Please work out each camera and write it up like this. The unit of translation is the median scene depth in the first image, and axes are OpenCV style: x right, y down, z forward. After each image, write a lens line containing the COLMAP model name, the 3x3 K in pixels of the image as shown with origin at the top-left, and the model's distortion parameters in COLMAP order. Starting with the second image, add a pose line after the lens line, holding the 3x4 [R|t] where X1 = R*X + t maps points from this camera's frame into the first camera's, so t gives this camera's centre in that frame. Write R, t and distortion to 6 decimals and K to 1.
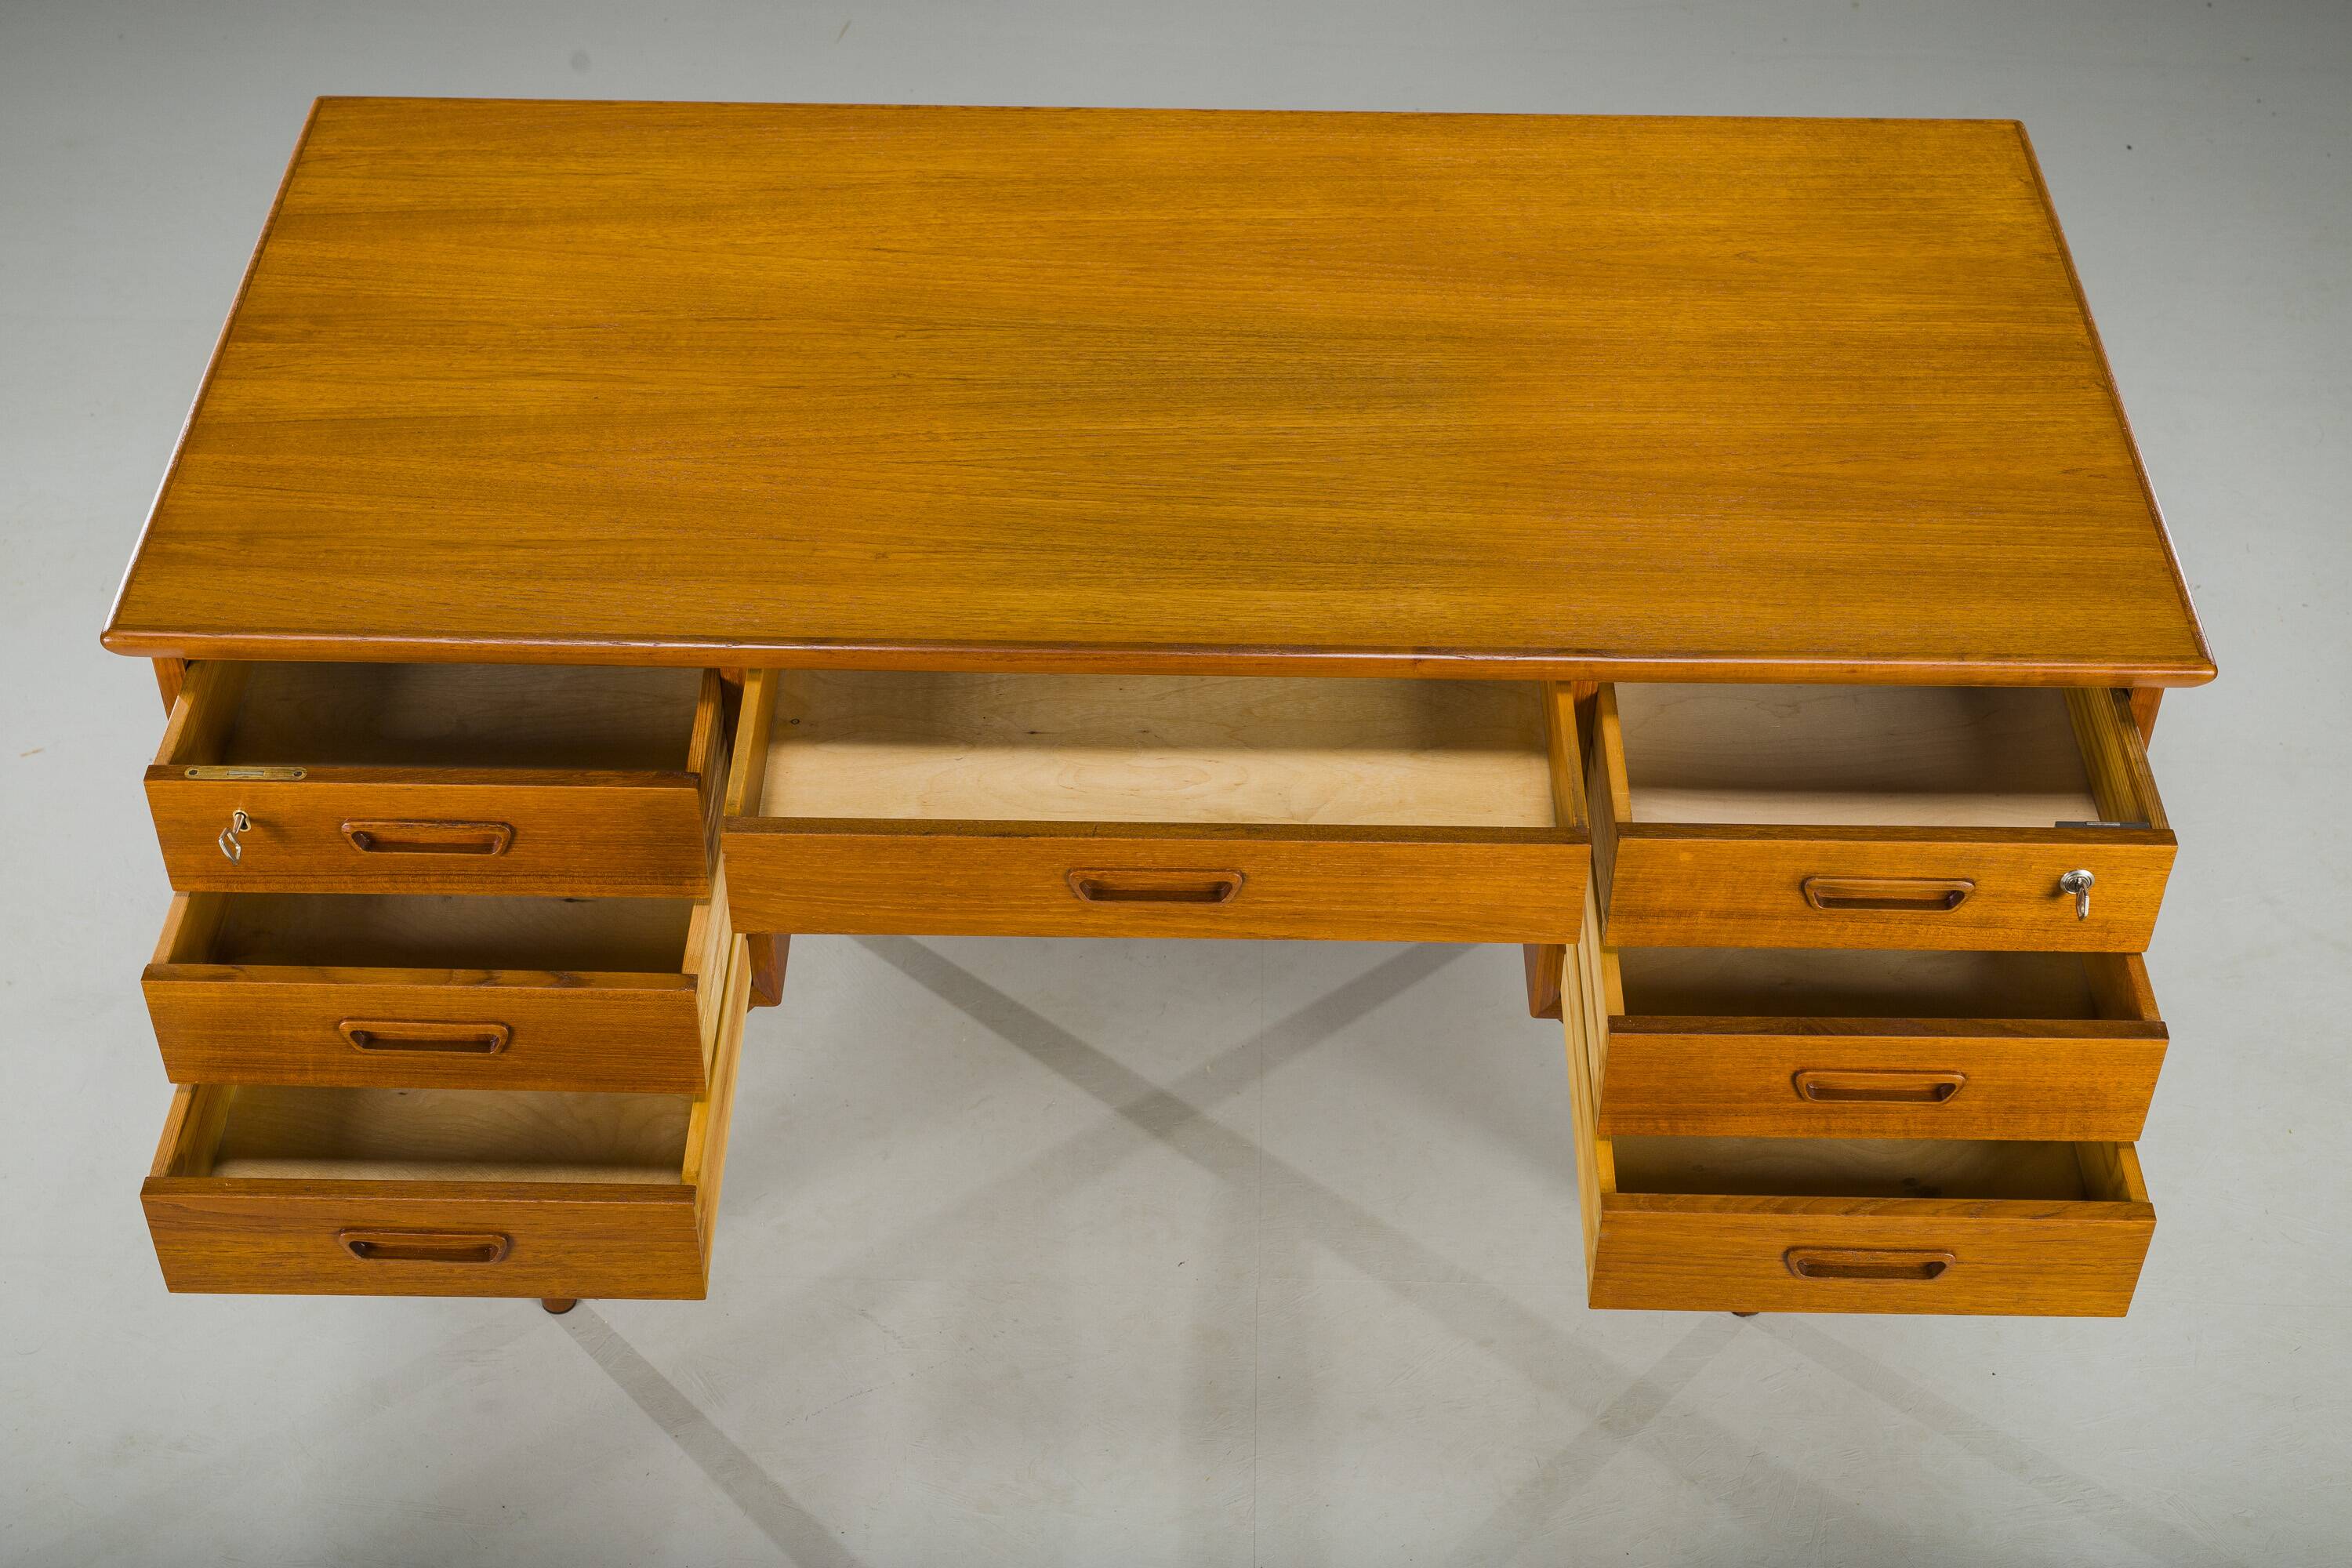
lens RADIAL K [[3358.8, 0, 1176.0], [0, 3358.8, 784.0], [0, 0, 1]] dist [-0.015238, 0.060831]
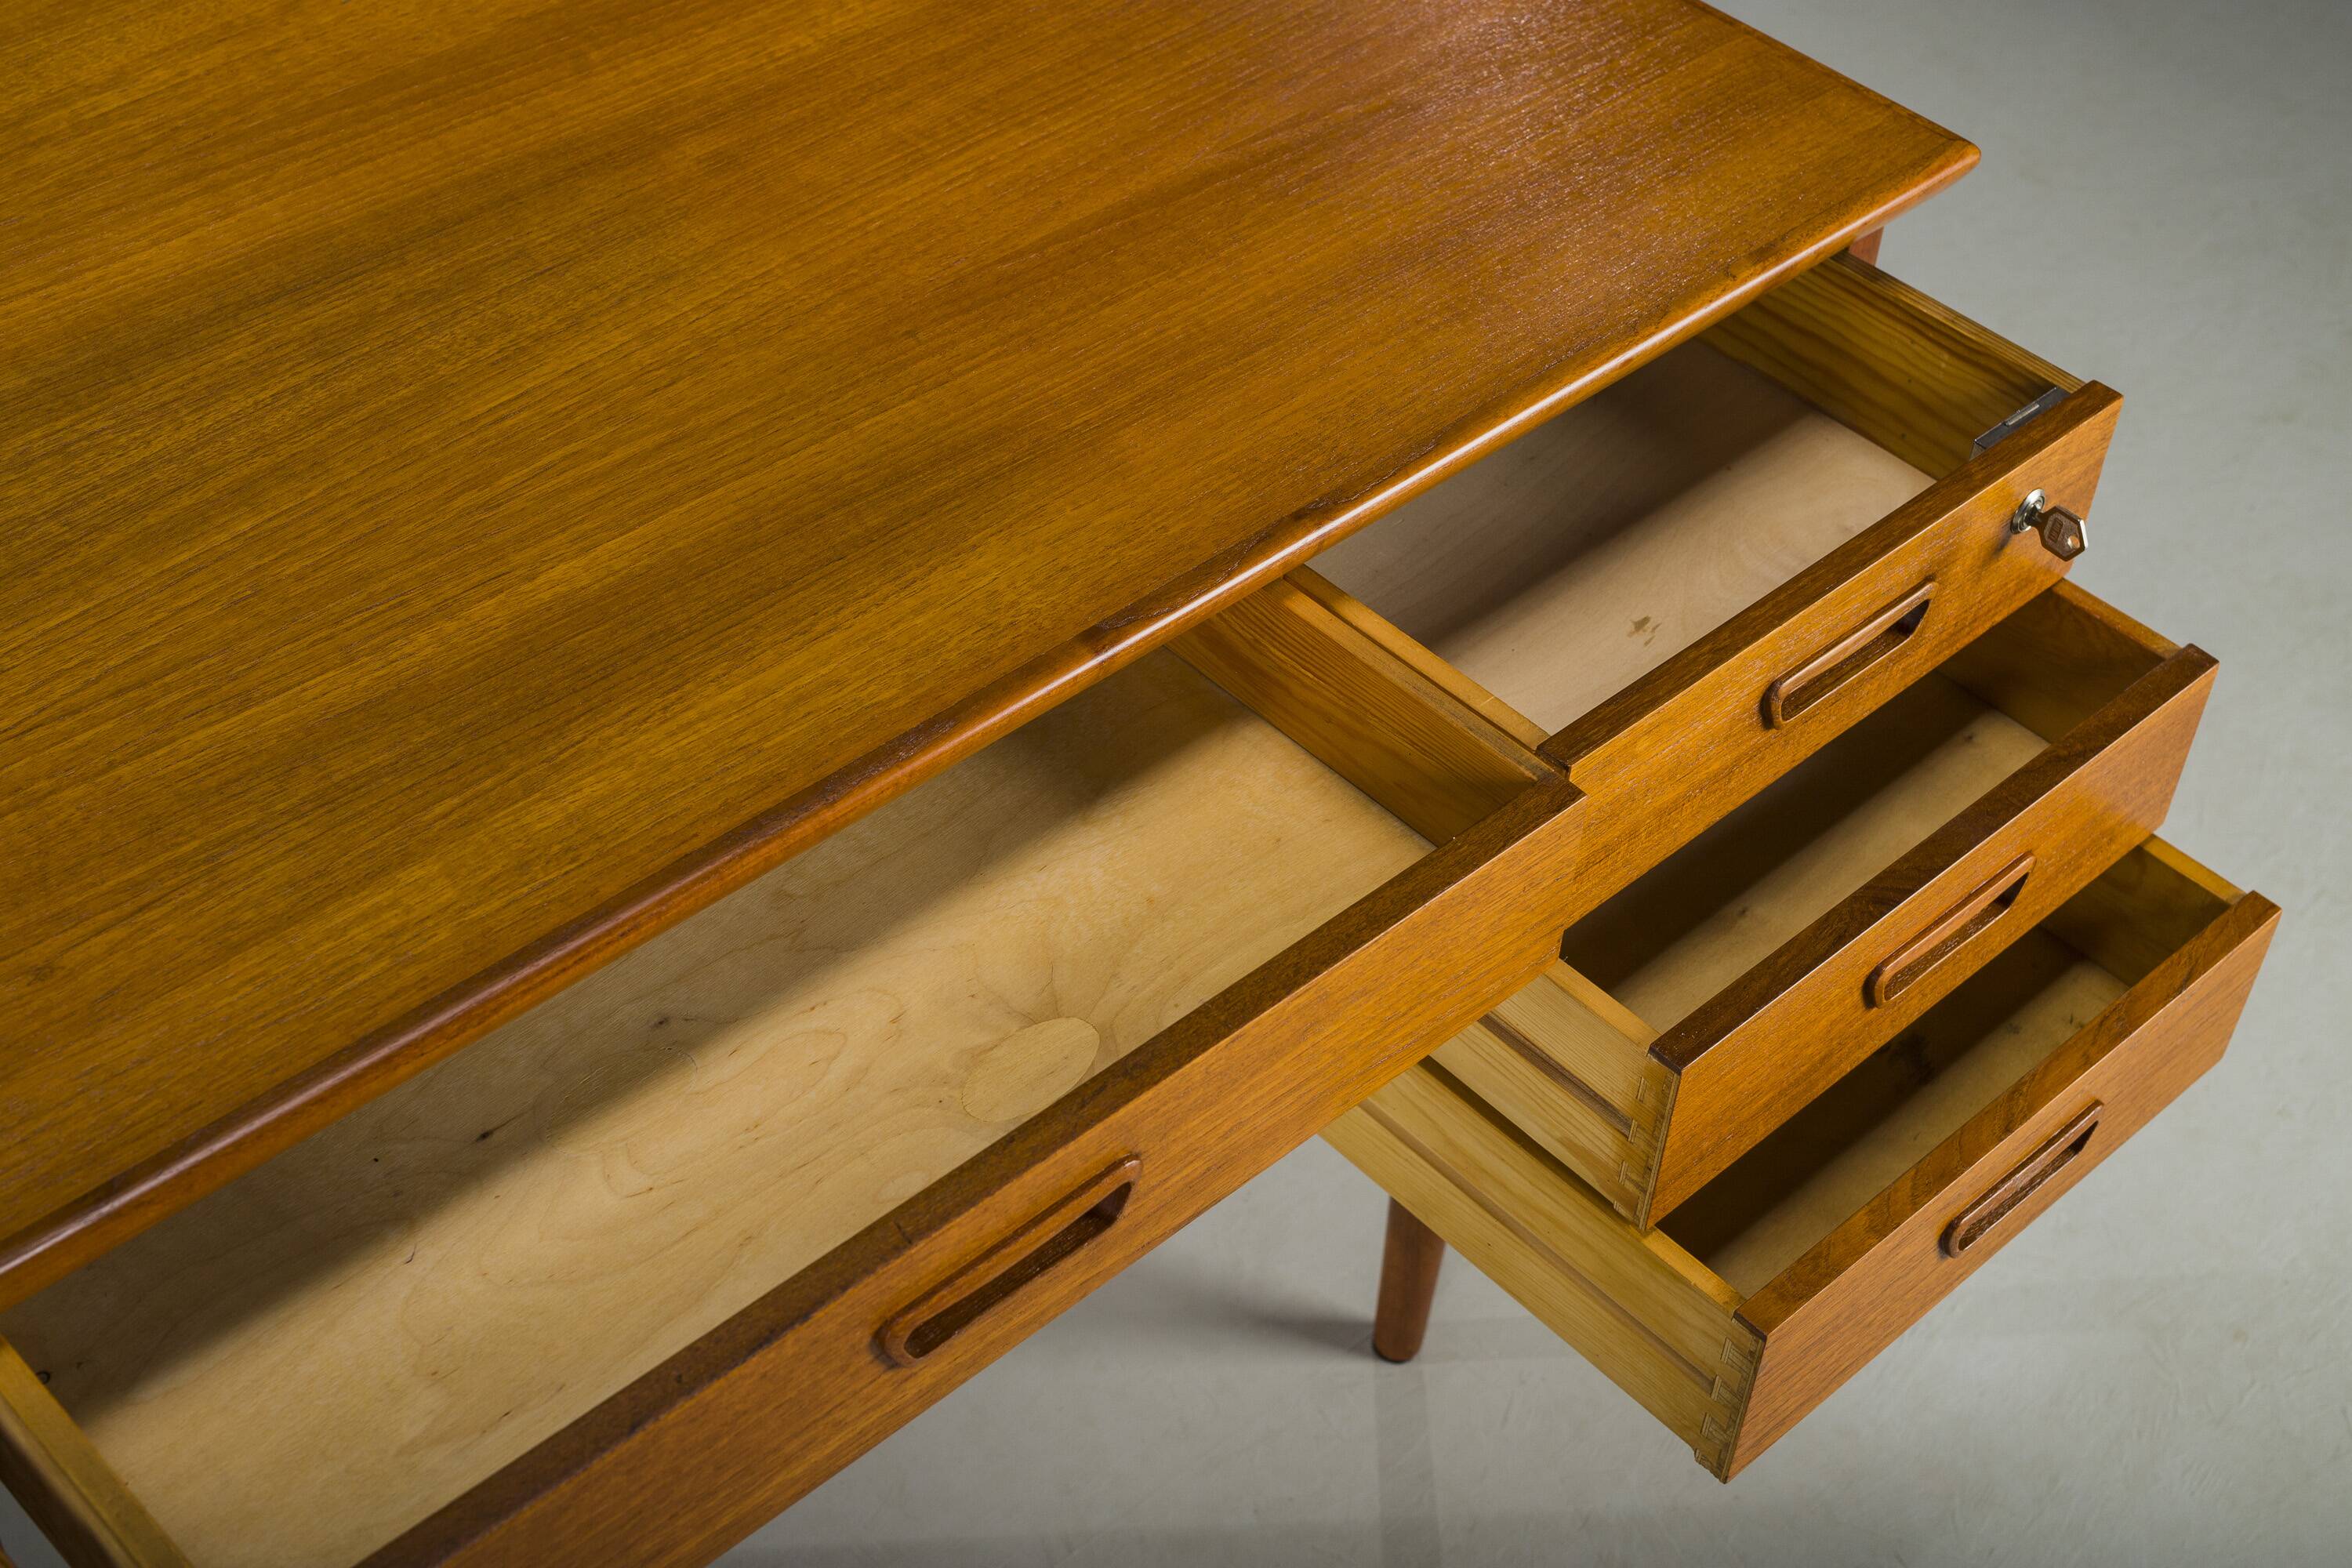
lens RADIAL K [[3358.8, 0, 1176.0], [0, 3358.8, 784.0], [0, 0, 1]] dist [-0.015238, 0.060831]
pose [[0.718592, -0.454628, 0.526250, -0.202582], [0.432372, 0.884759, 0.173942, -0.101405], [-0.544683, 0.102543, 0.832349, 0.513256]]
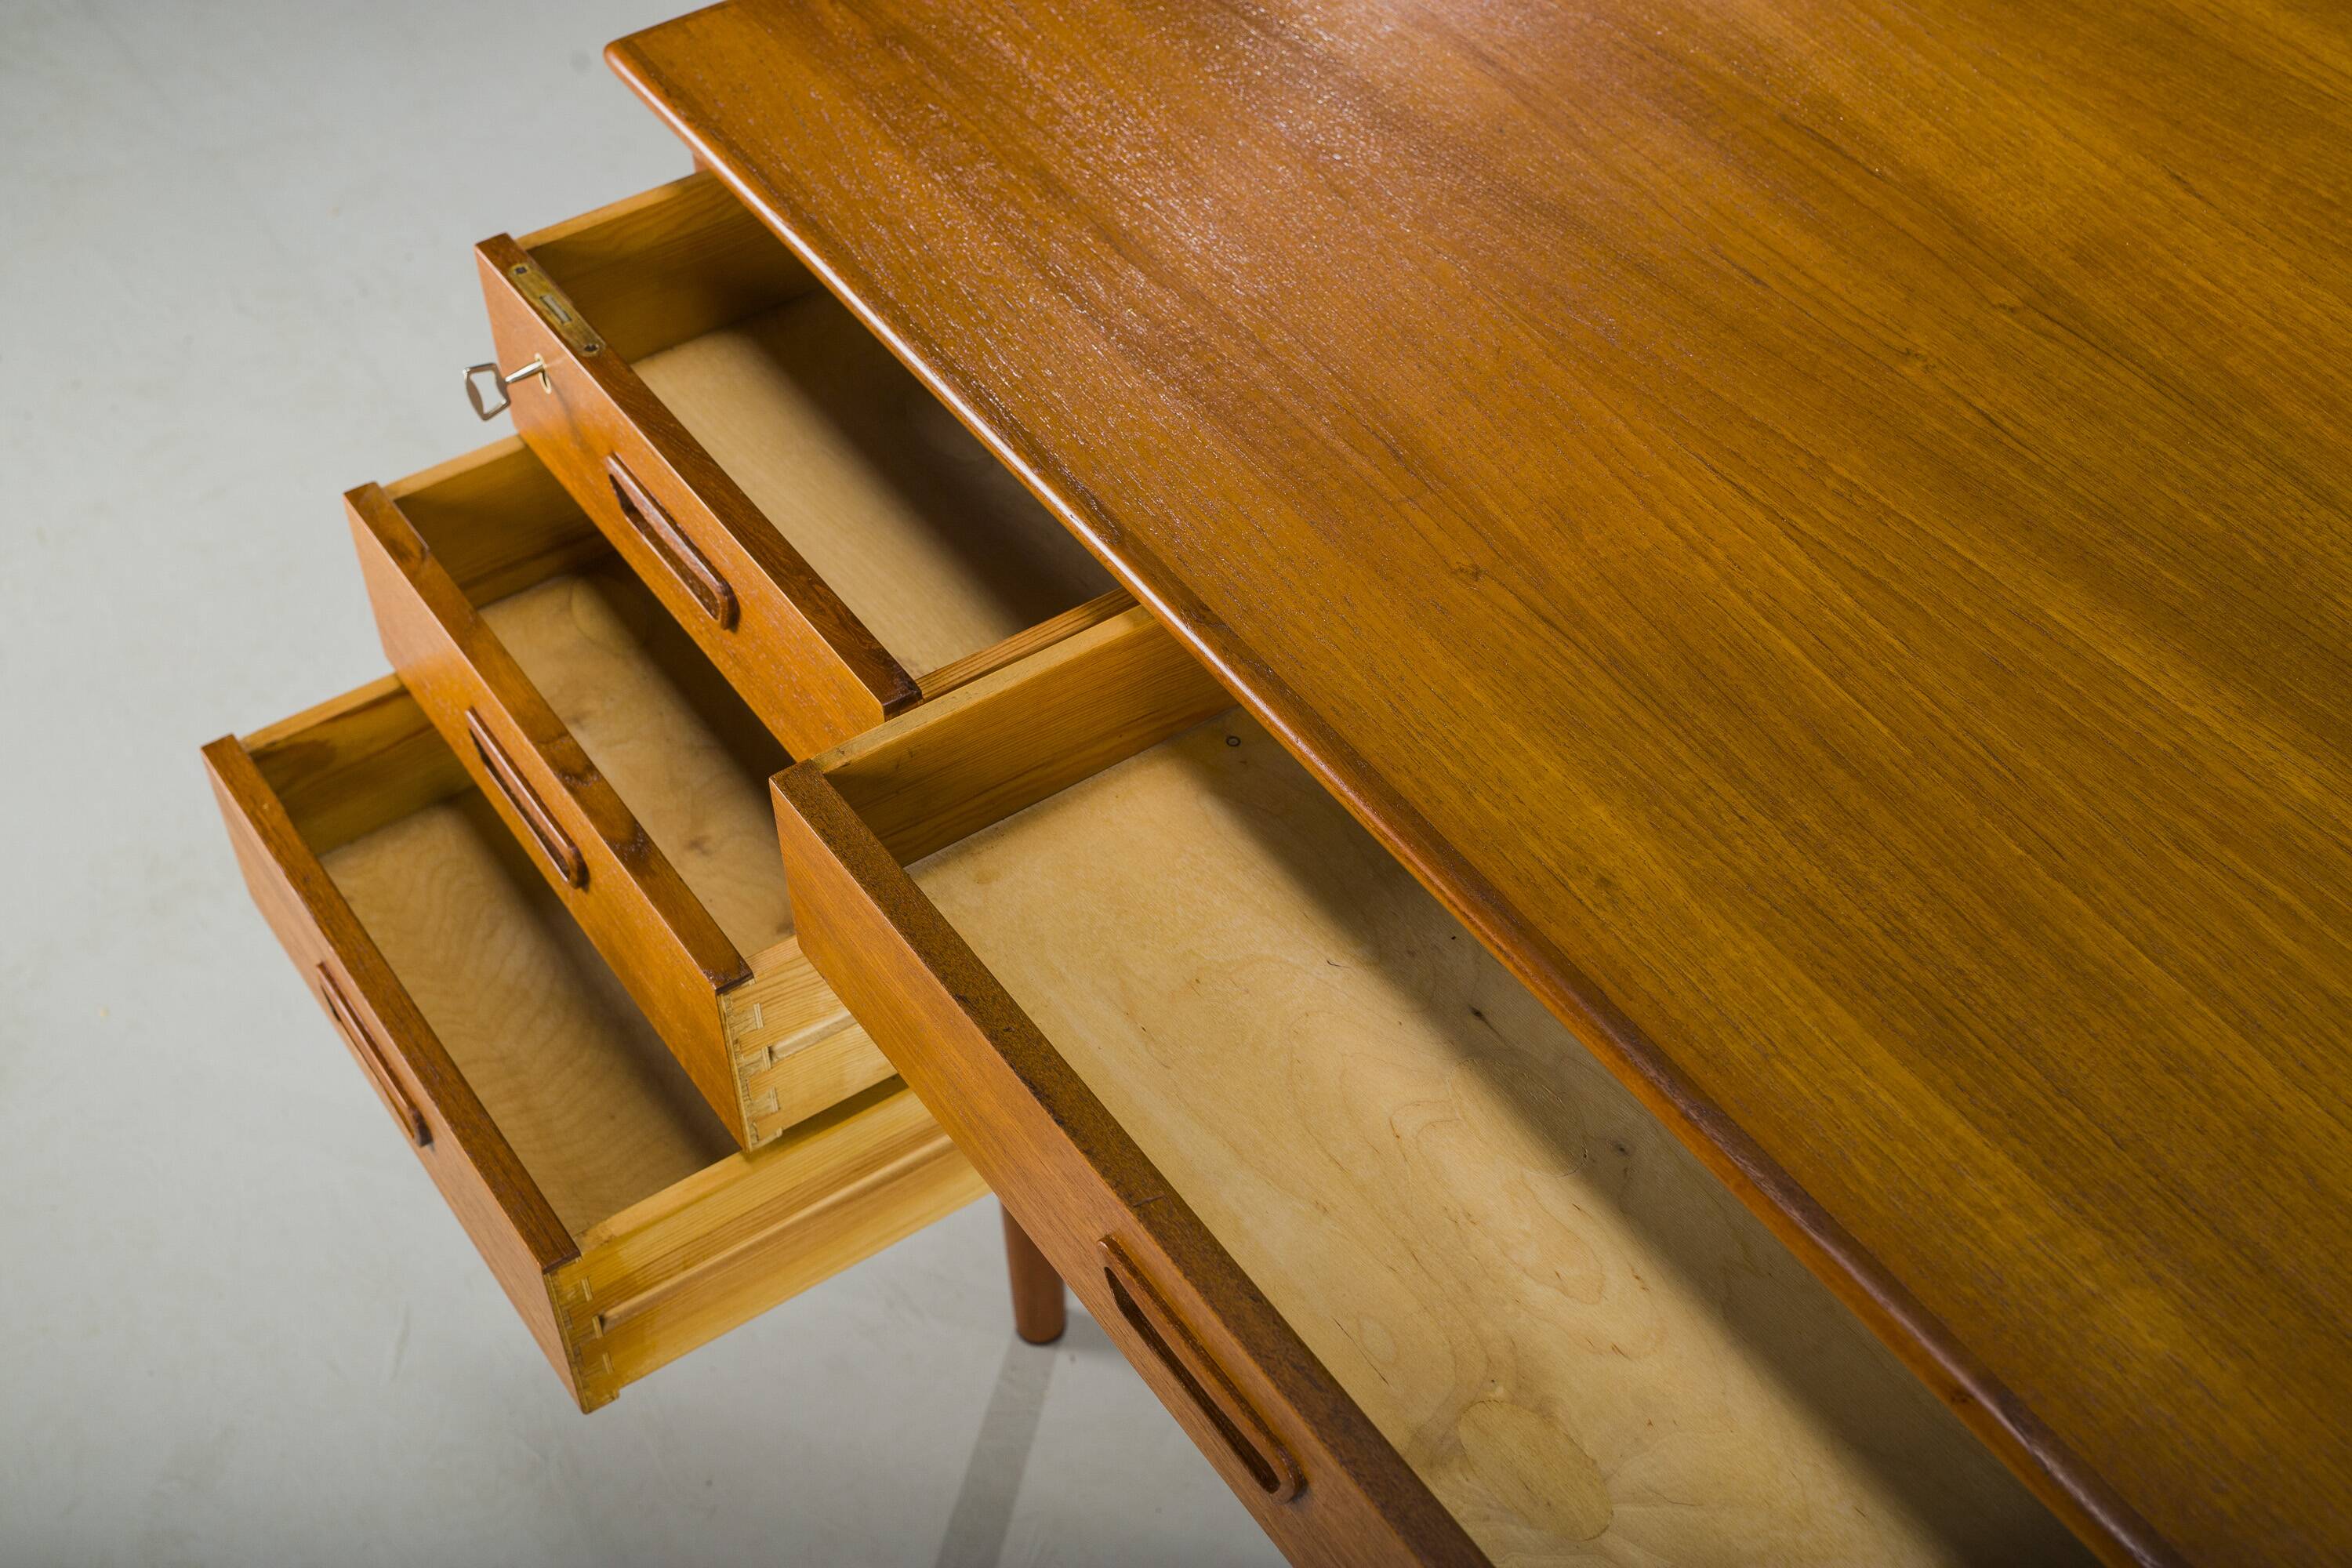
lens RADIAL K [[3358.8, 0, 1176.0], [0, 3358.8, 784.0], [0, 0, 1]] dist [-0.015238, 0.060831]
pose [[0.552769, 0.557000, -0.619837, 0.224060], [-0.524516, 0.810536, 0.260604, -0.149555], [0.647556, 0.181061, 0.740194, 0.572363]]
